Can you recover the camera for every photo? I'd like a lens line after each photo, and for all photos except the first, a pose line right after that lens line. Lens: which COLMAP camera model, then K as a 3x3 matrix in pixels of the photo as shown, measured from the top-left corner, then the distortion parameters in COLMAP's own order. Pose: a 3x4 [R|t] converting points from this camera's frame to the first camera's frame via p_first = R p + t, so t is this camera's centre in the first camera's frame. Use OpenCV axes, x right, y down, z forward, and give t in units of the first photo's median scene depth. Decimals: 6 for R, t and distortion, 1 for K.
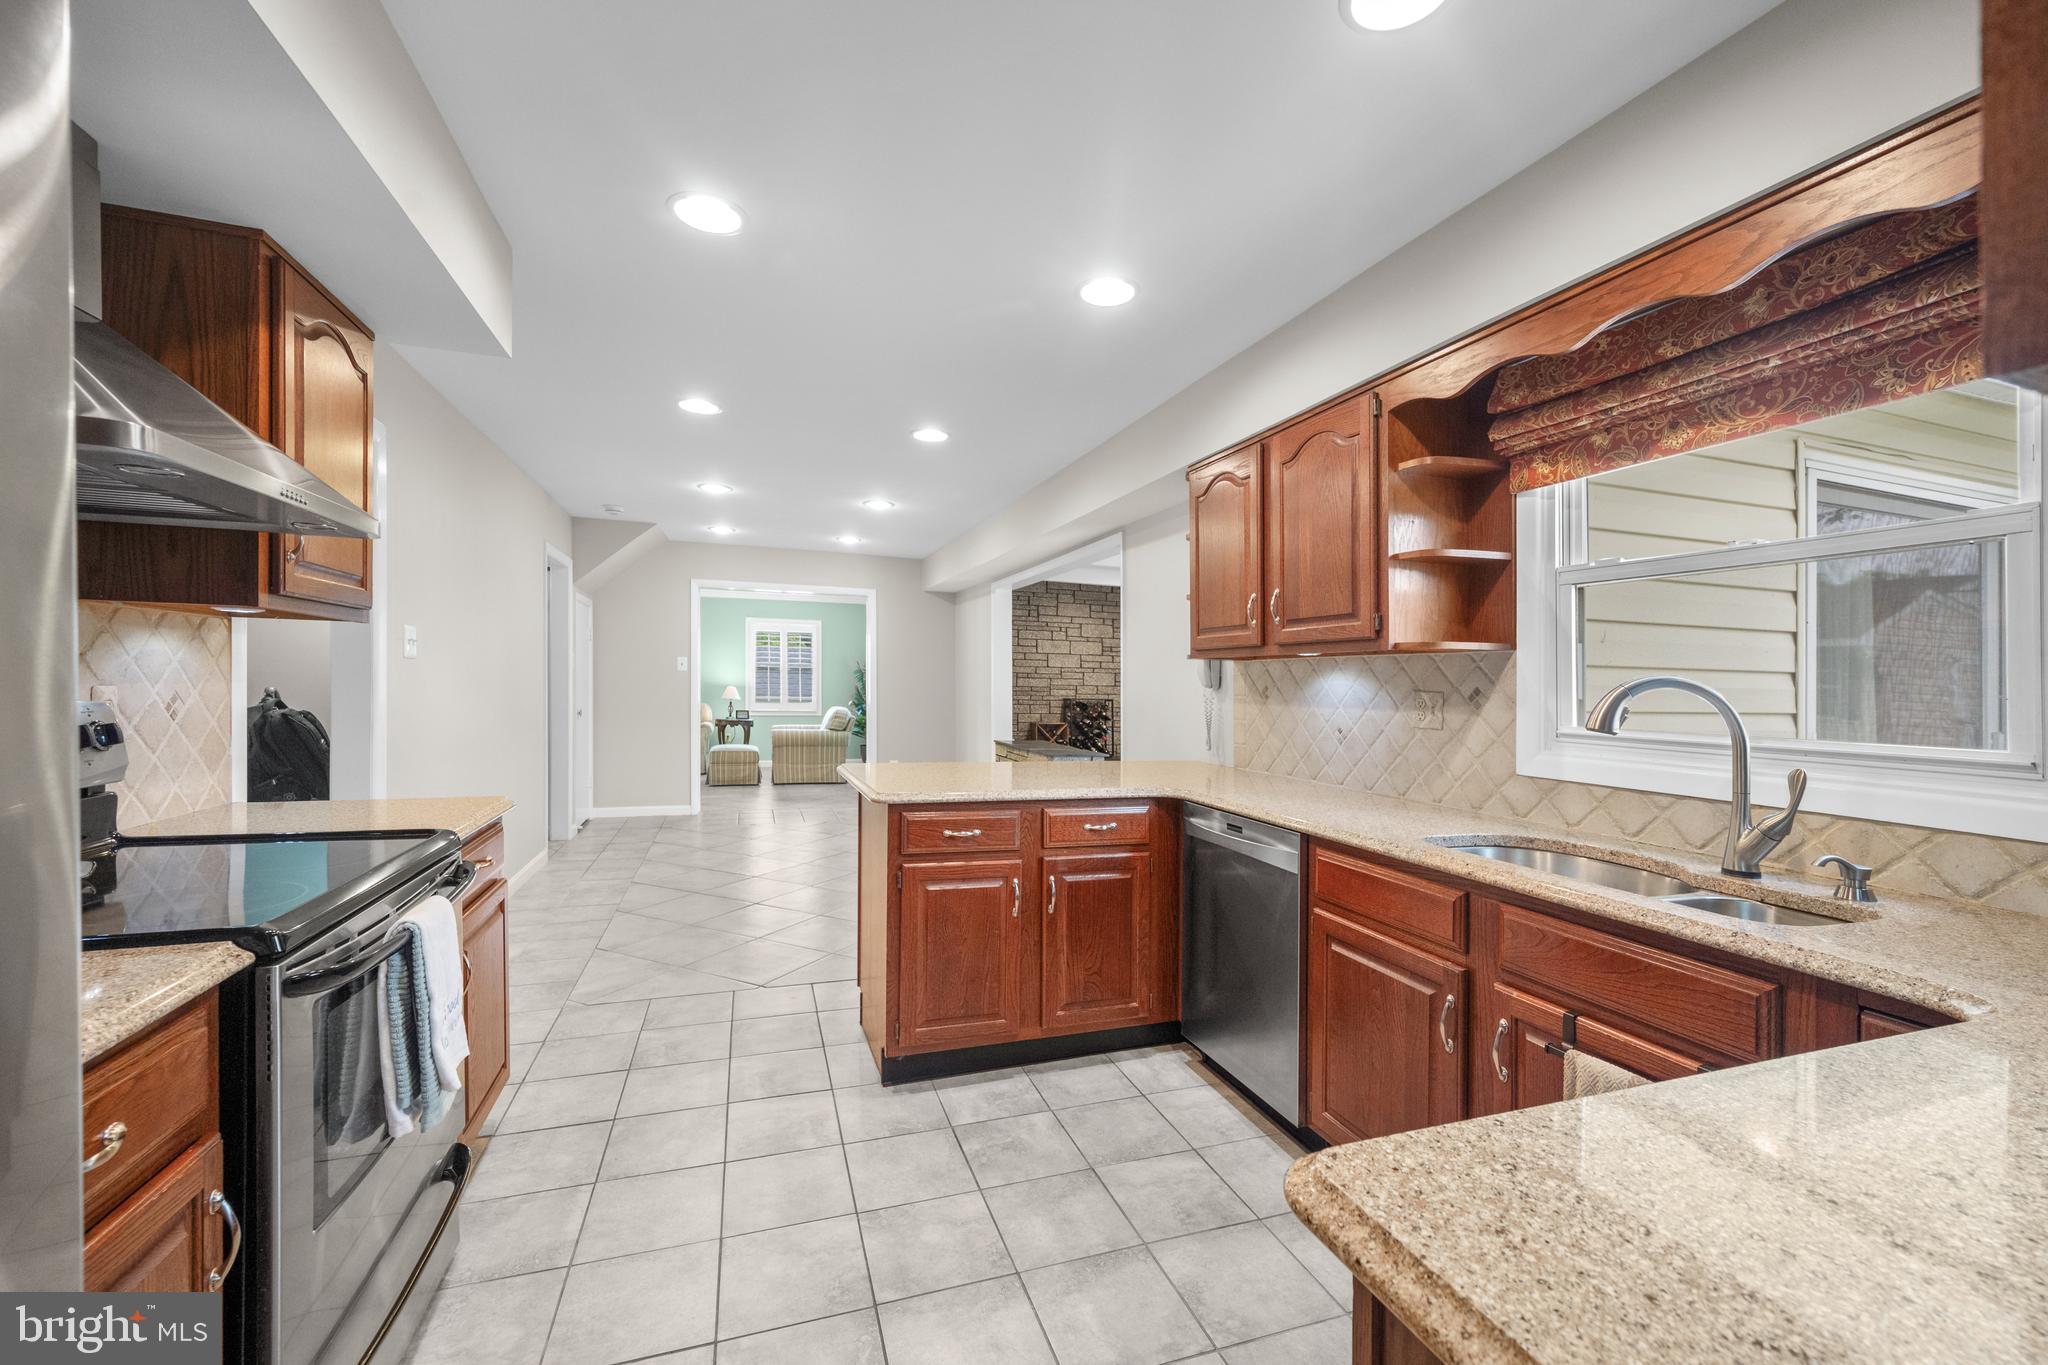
lens RADIAL K [[807.1, 0, 1018.2], [0, 807.1, 688.7], [0, 0, 1]] dist [-0.001228, -0.000113]
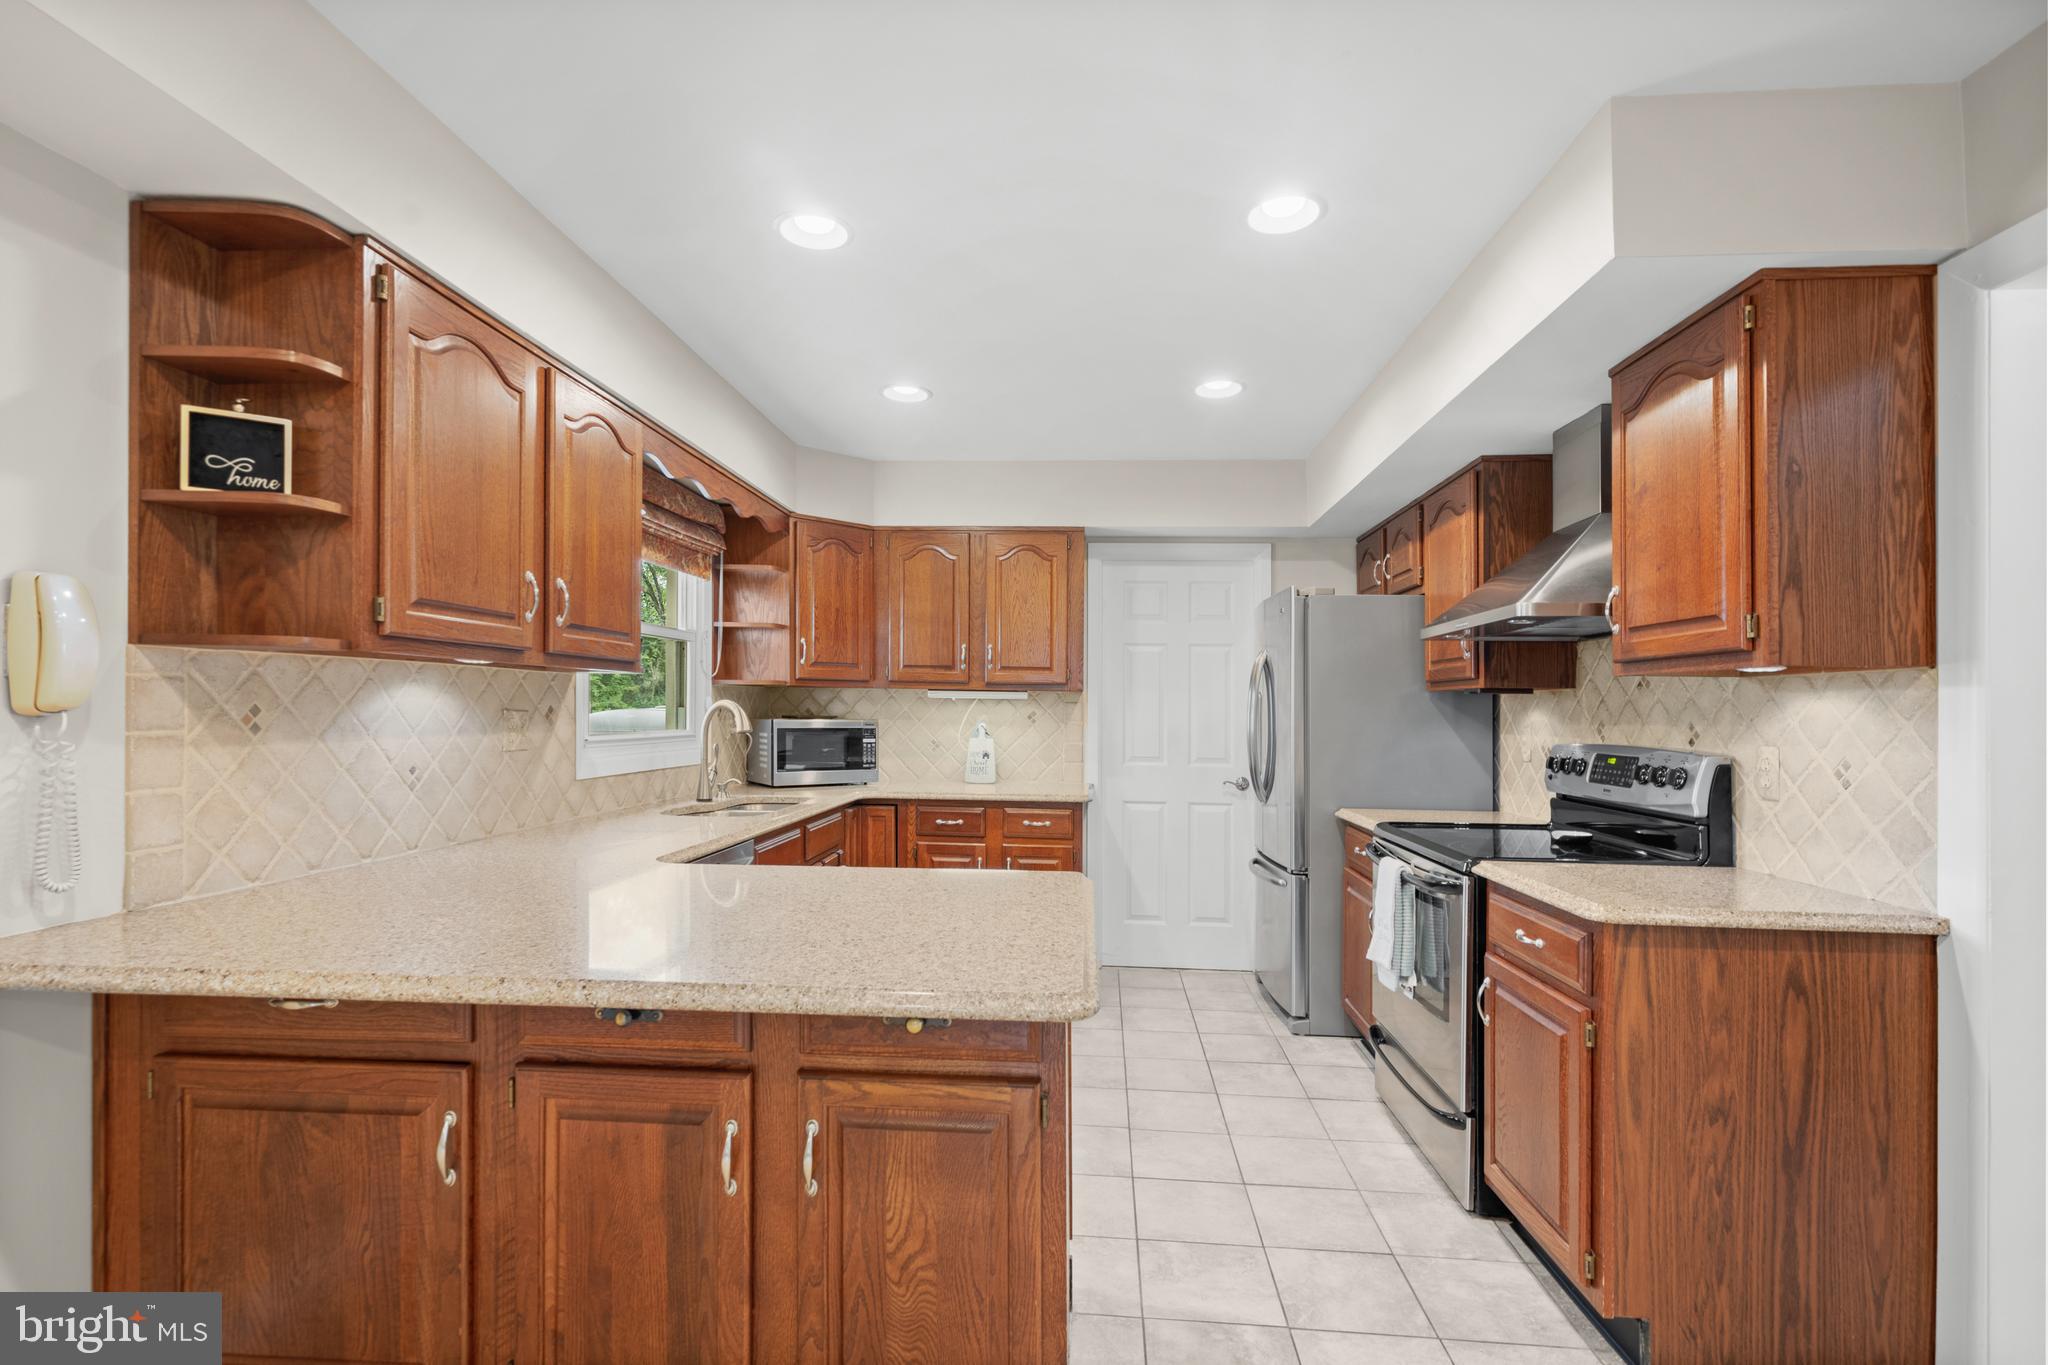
lens RADIAL K [[950.1, 0, 1024.6], [0, 950.1, 696.4], [0, 0, 1]] dist [-0.000095, -0.000001]
pose [[-0.916621, -0.026345, 0.398889, -0.438862], [-0.028372, 0.999597, 0.000824, -0.028541], [-0.398750, -0.010562, -0.916999, 1.682213]]
